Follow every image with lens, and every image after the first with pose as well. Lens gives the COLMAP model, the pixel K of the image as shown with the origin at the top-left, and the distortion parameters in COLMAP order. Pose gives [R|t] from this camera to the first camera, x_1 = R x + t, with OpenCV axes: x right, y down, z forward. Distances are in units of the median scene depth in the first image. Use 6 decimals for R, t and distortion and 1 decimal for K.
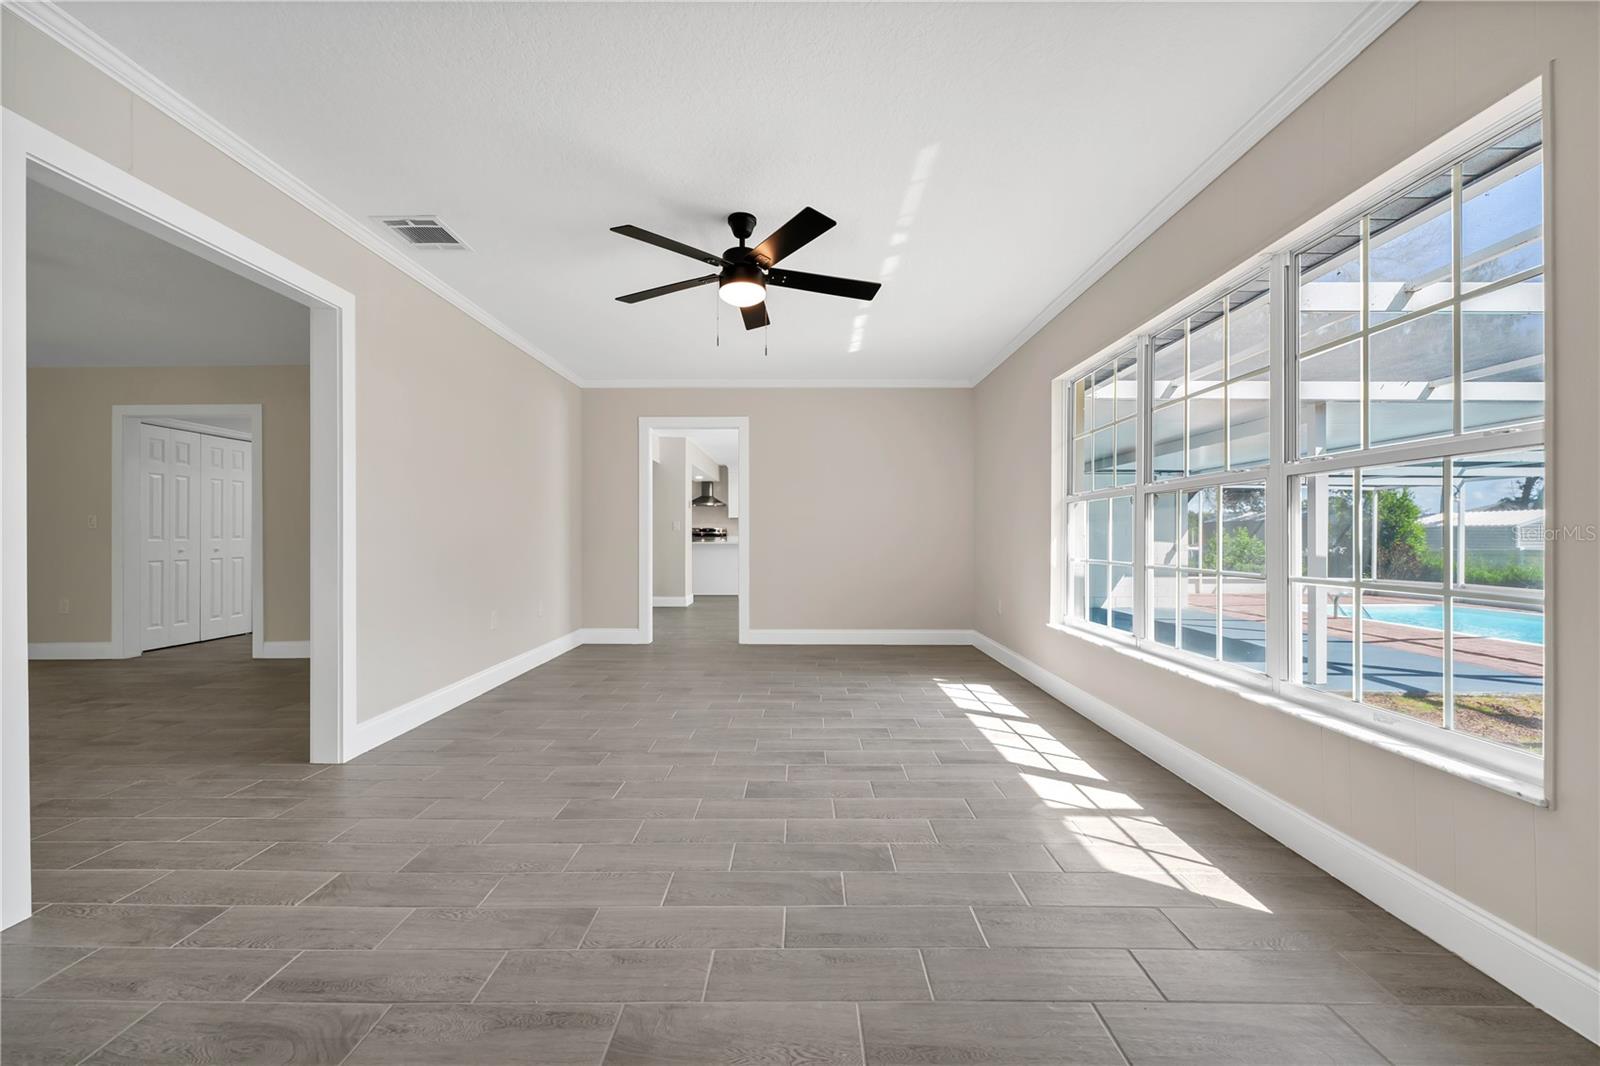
lens RADIAL K [[648.4, 0, 800.0], [0, 648.4, 536.0], [0, 0, 1]] dist [0.002714, 0.000090]
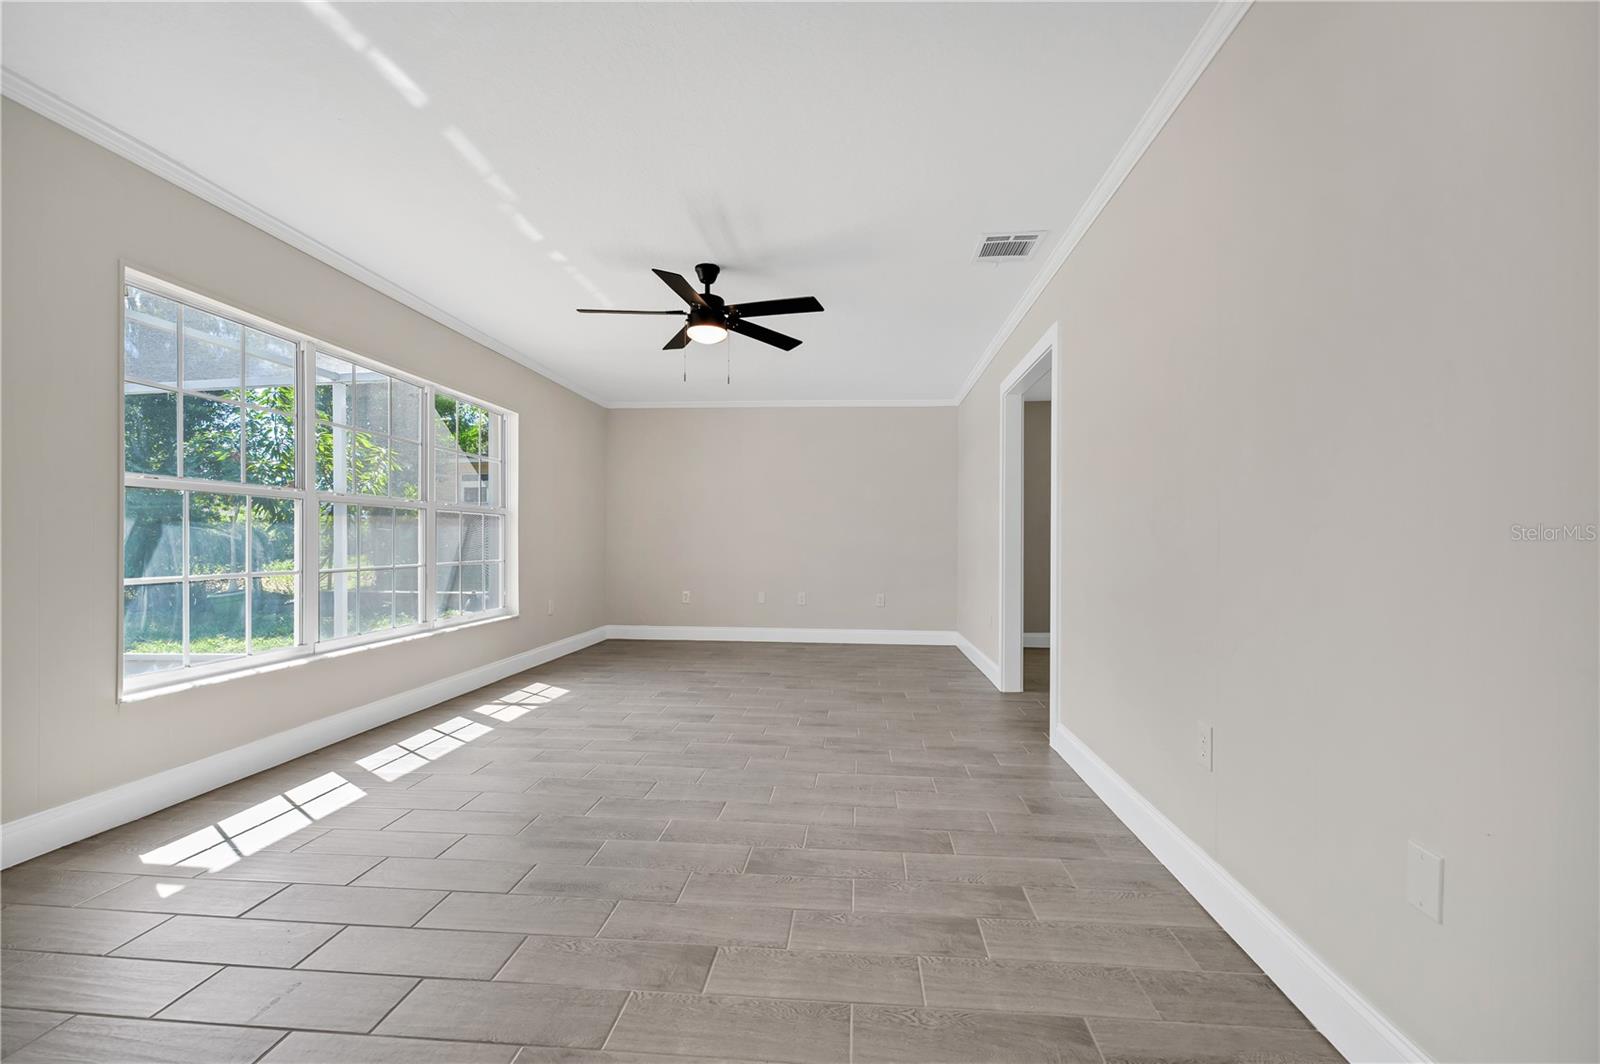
lens RADIAL K [[646.4, 0, 800.8], [0, 646.4, 540.6], [0, 0, 1]] dist [-0.002250, 0.000052]
pose [[-0.996174, 0.000096, 0.087397, -0.349448], [-0.000123, 0.999997, -0.002504, -0.004762], [-0.087397, -0.002505, -0.996170, 2.082530]]
